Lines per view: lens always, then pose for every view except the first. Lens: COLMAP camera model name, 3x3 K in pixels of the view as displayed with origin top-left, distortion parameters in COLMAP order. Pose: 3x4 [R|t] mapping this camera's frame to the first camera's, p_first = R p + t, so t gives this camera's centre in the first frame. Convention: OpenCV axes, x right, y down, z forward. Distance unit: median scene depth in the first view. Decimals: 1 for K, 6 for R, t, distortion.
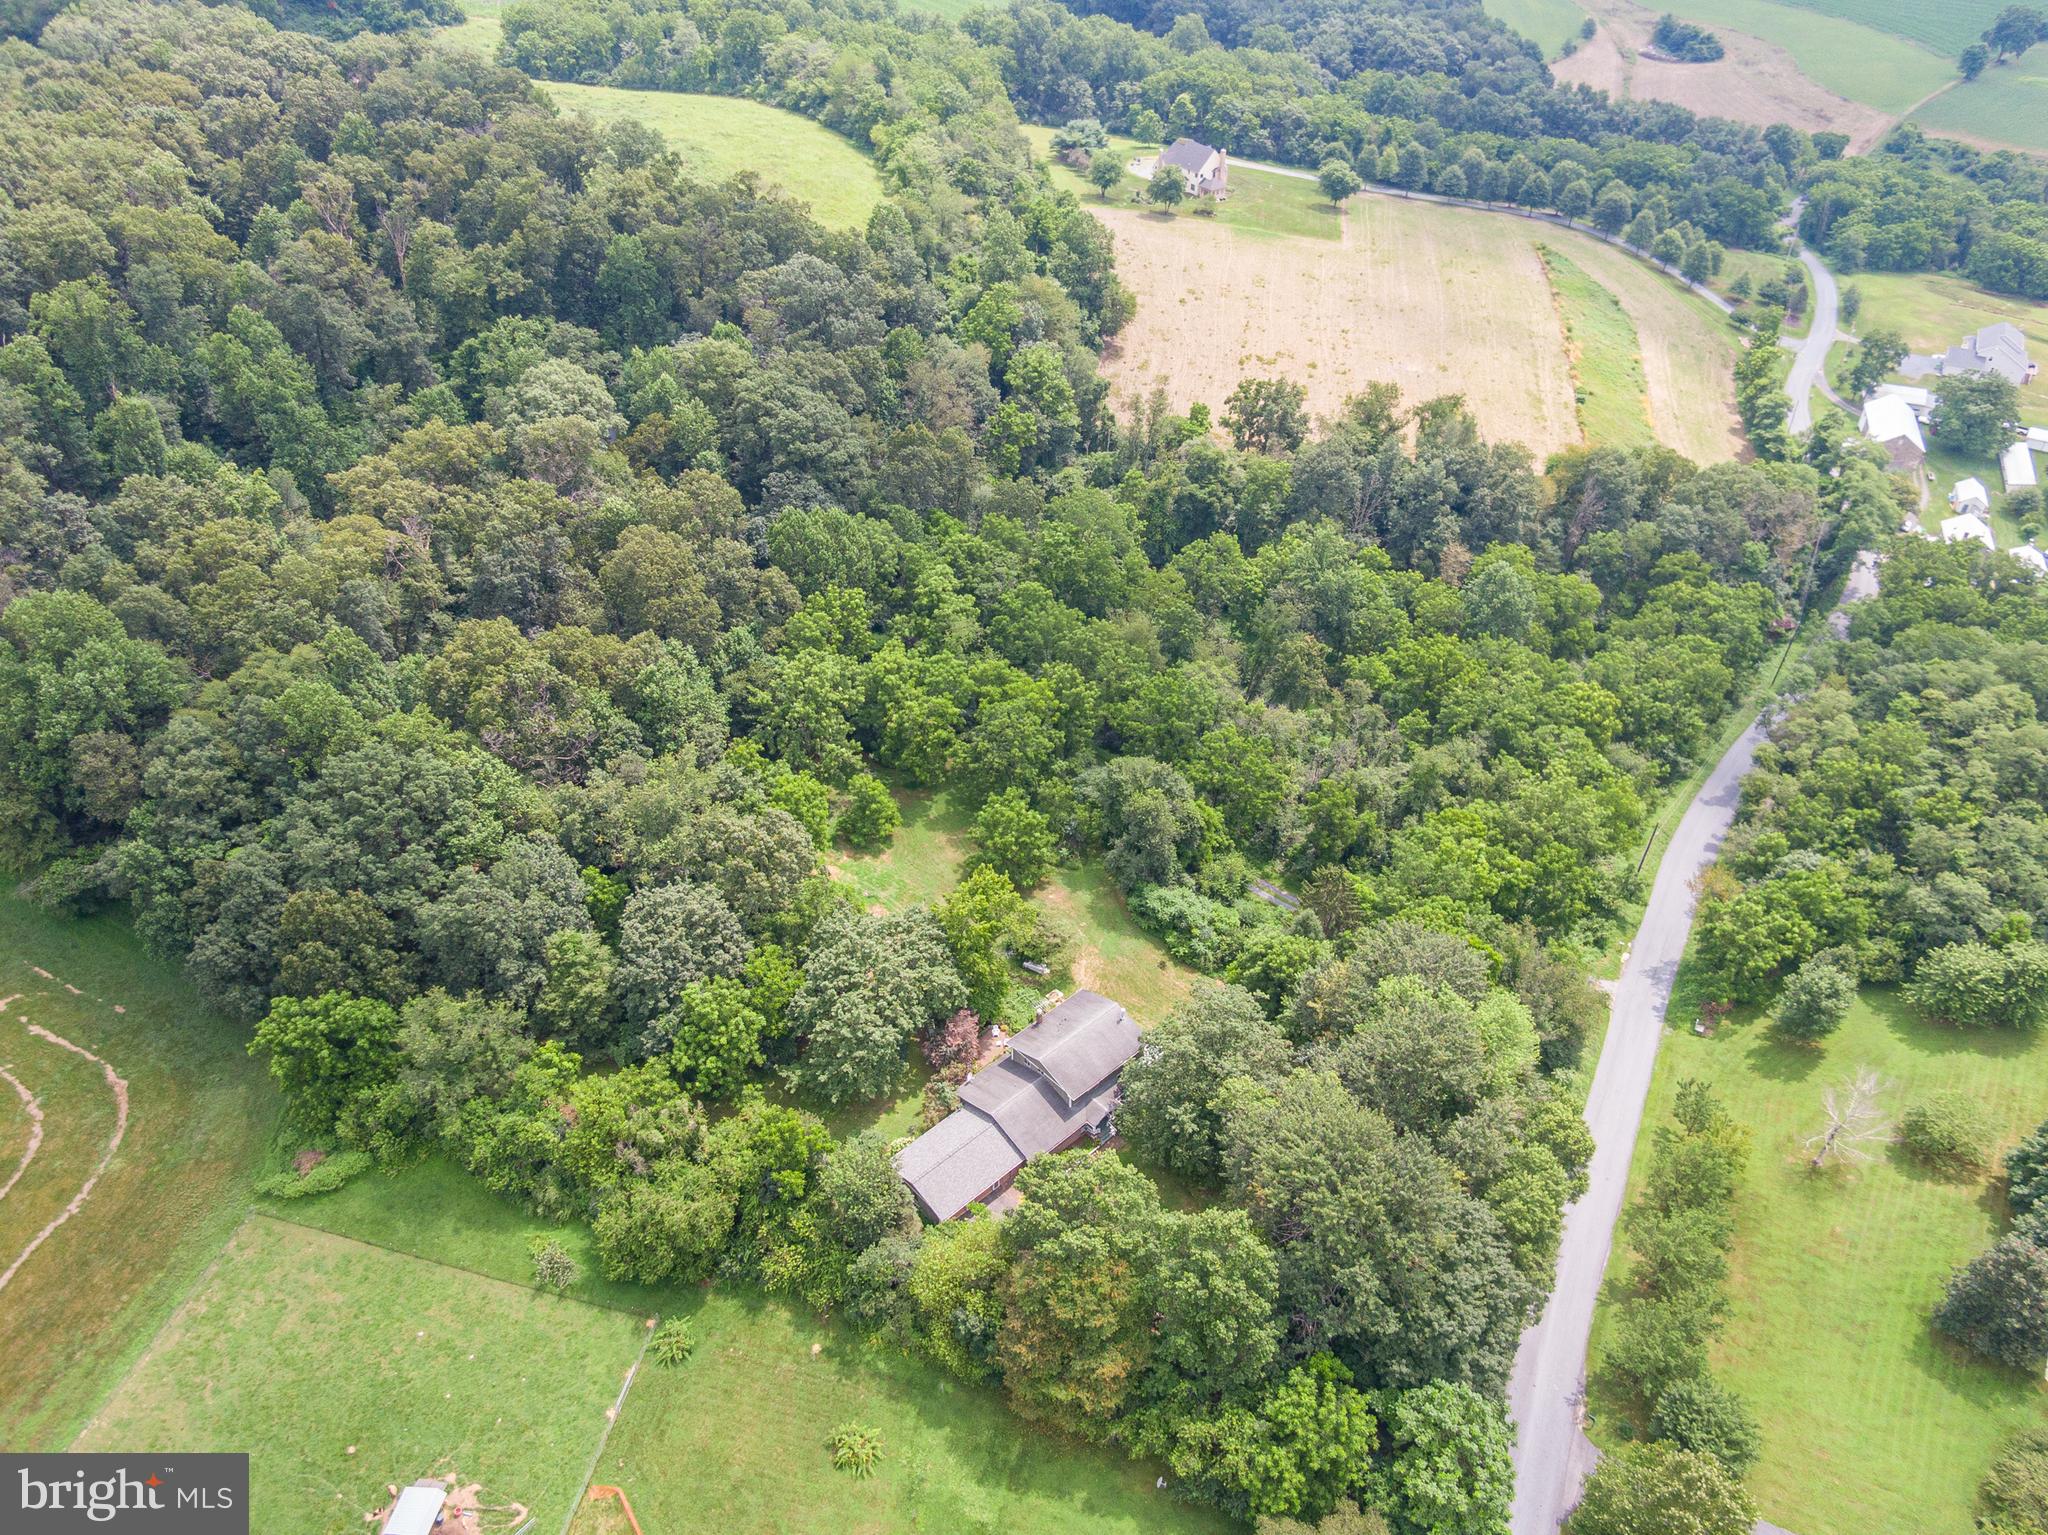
lens RADIAL K [[1522.4, 0, 1009.1], [0, 1522.4, 766.9], [0, 0, 1]] dist [0.009215, -0.005167]
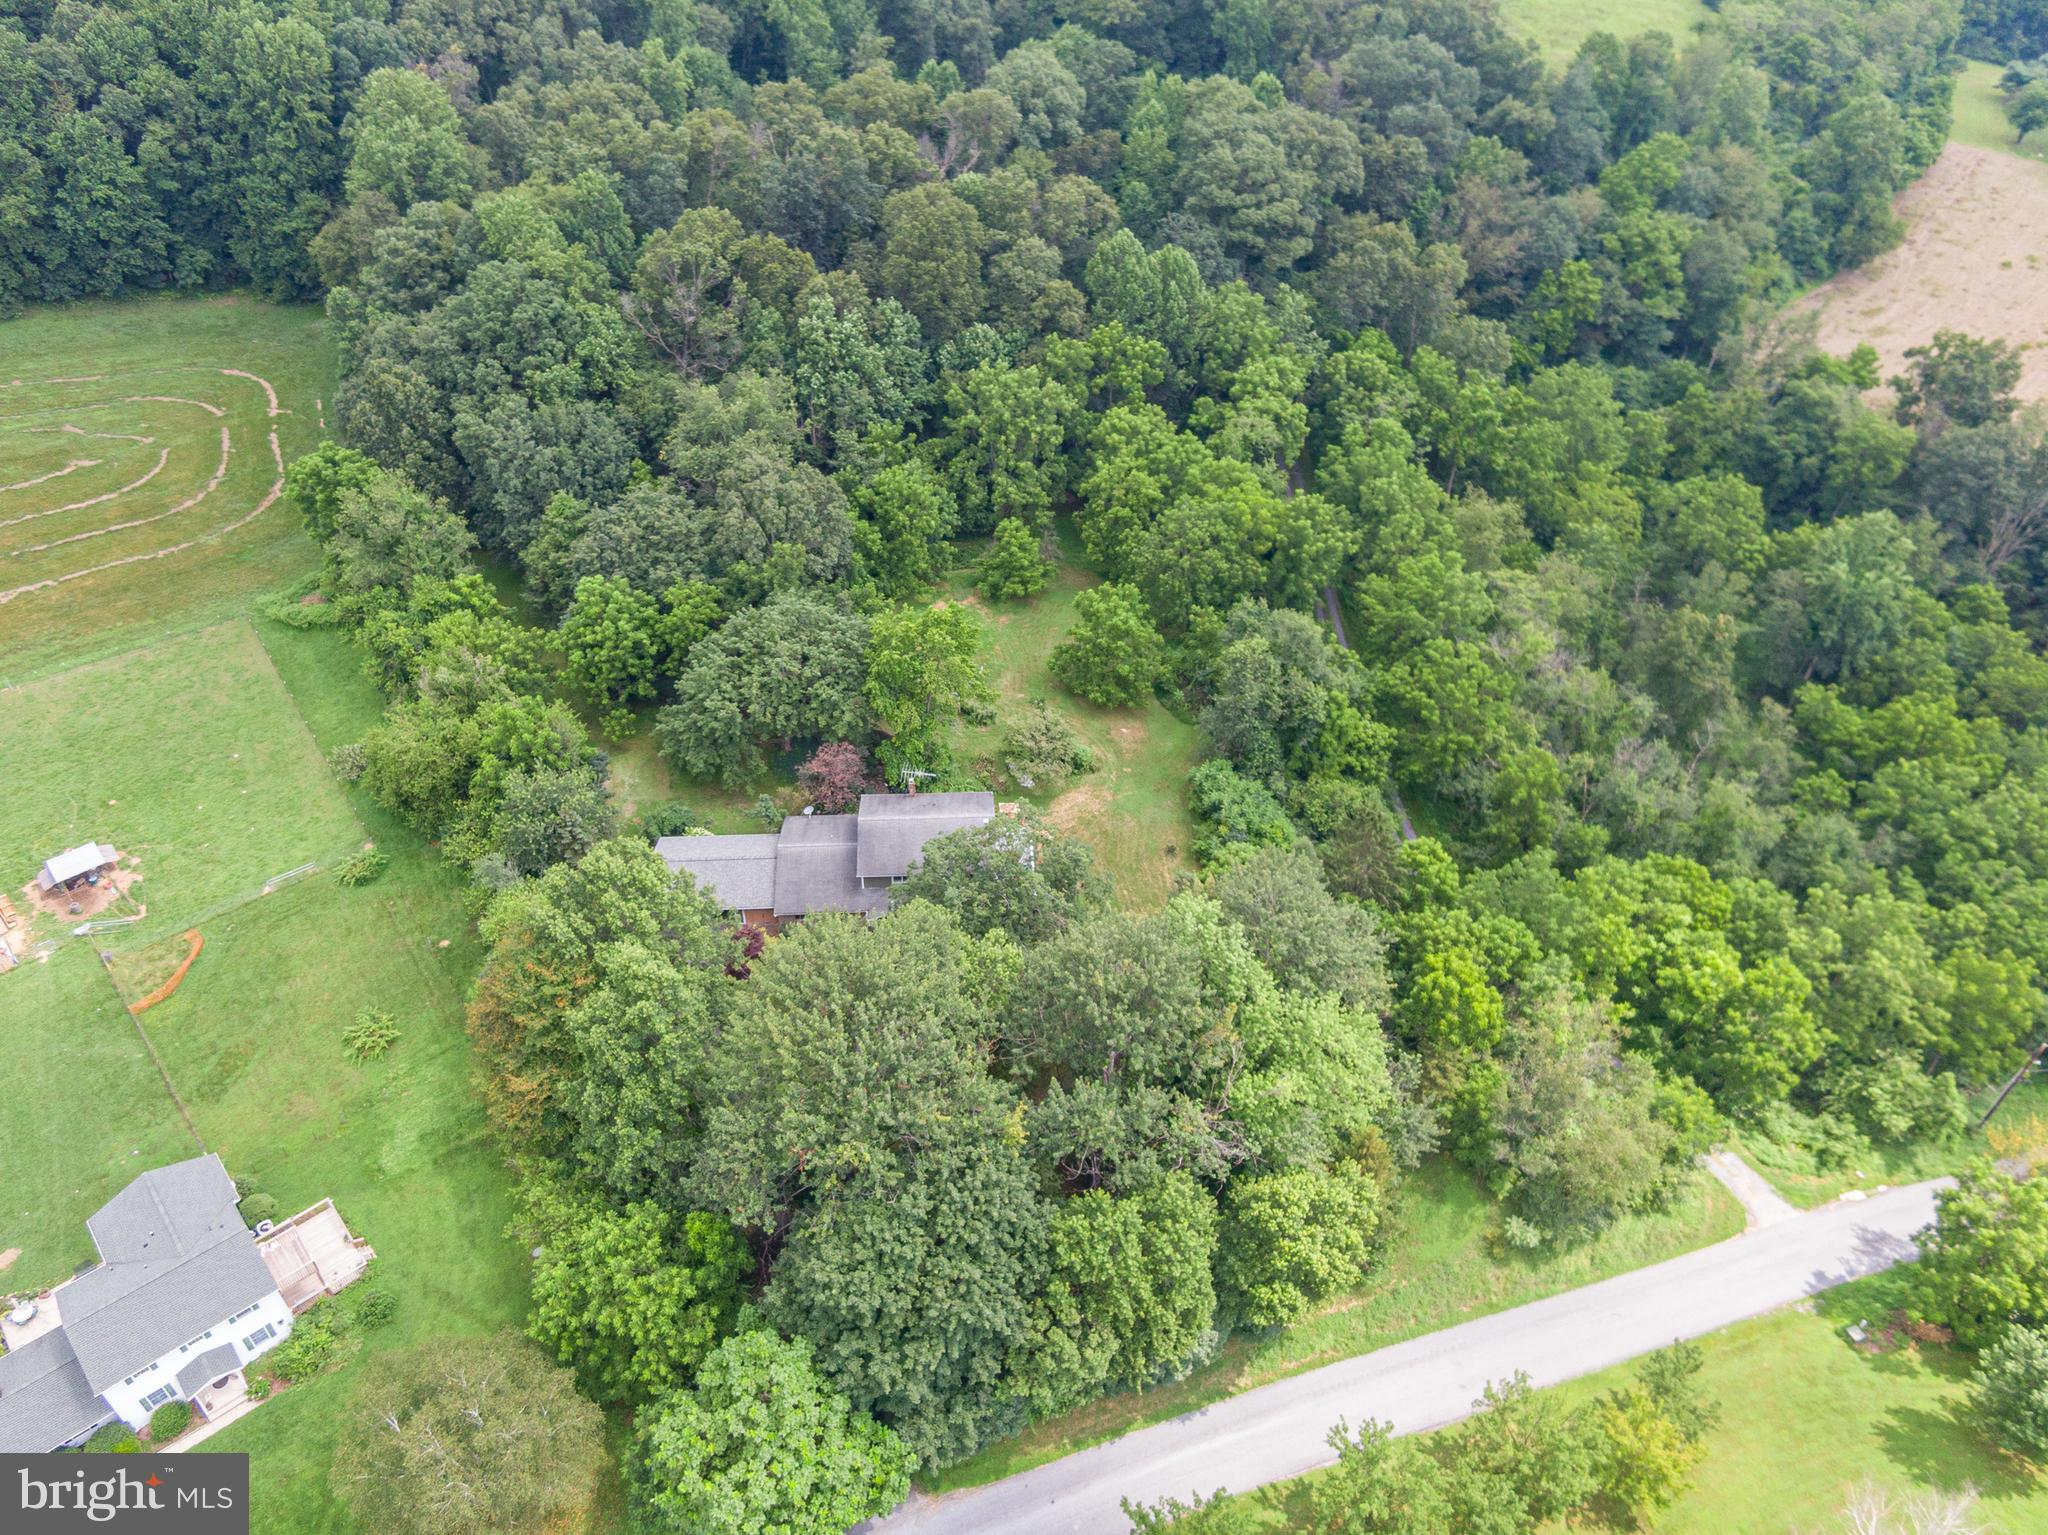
lens RADIAL K [[1522.4, 0, 1009.1], [0, 1522.4, 766.9], [0, 0, 1]] dist [0.009215, -0.005167]
pose [[0.758364, 0.405924, -0.510009, 0.416086], [-0.401492, 0.907277, 0.125113, 0.027700], [0.513506, 0.109883, 0.851021, 0.292831]]
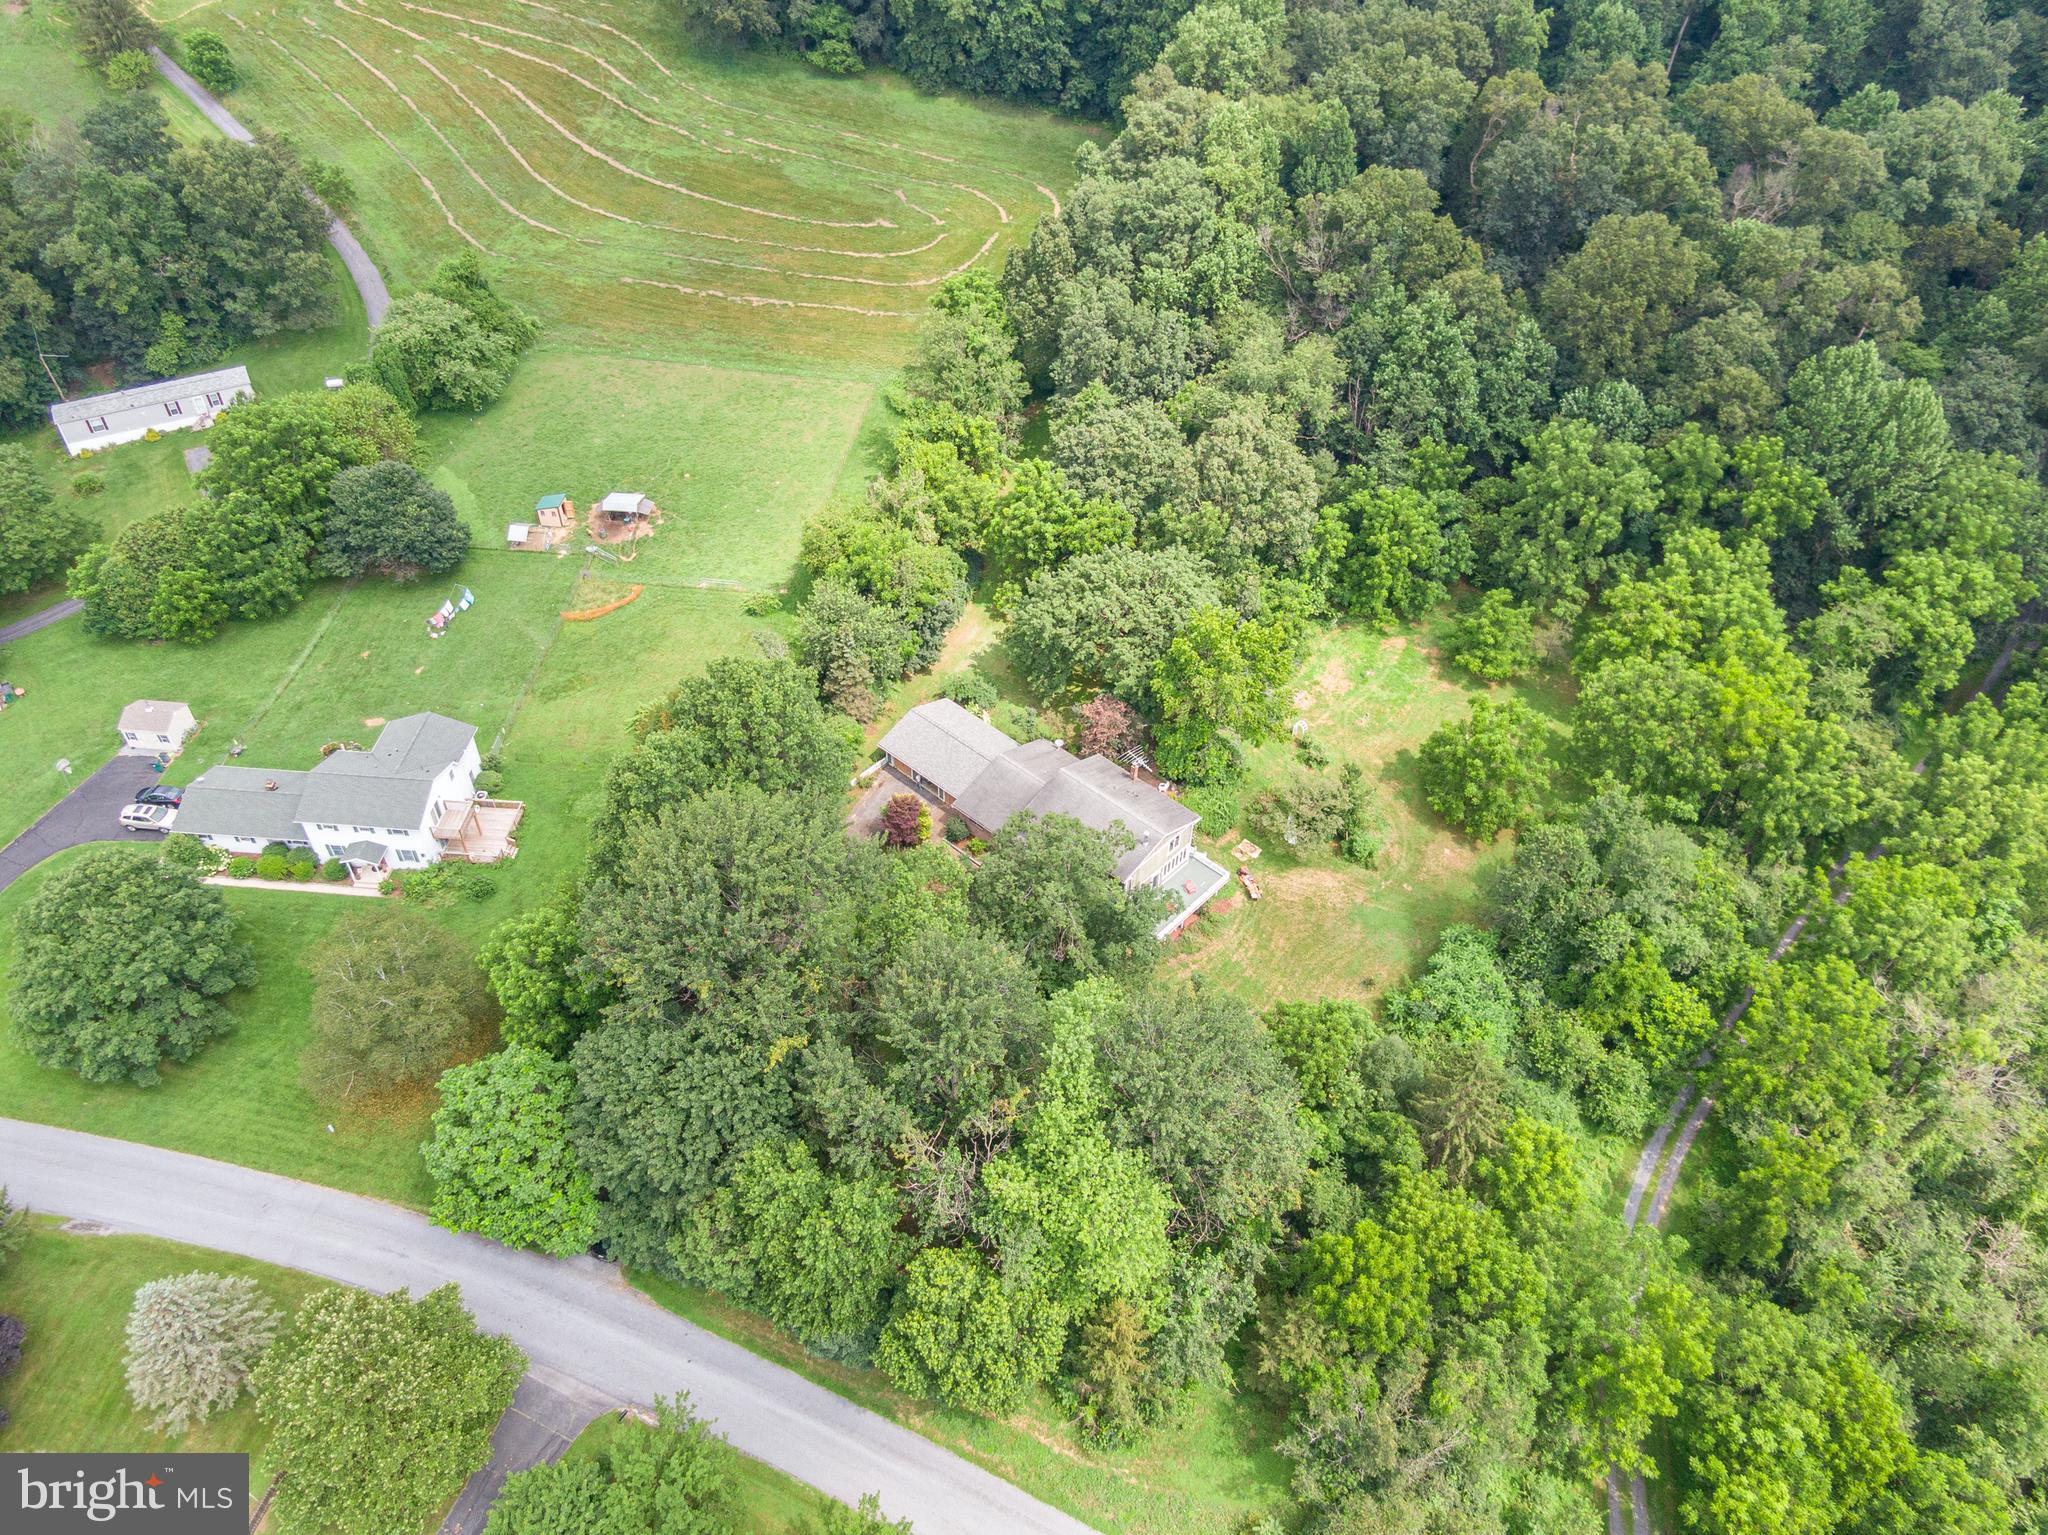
lens RADIAL K [[1522.4, 0, 1009.1], [0, 1522.4, 766.9], [0, 0, 1]] dist [0.009215, -0.005167]
pose [[0.052961, 0.674220, -0.736629, 0.542851], [-0.620145, 0.600385, 0.504933, -0.184752], [0.782698, 0.430075, 0.449911, 0.517620]]
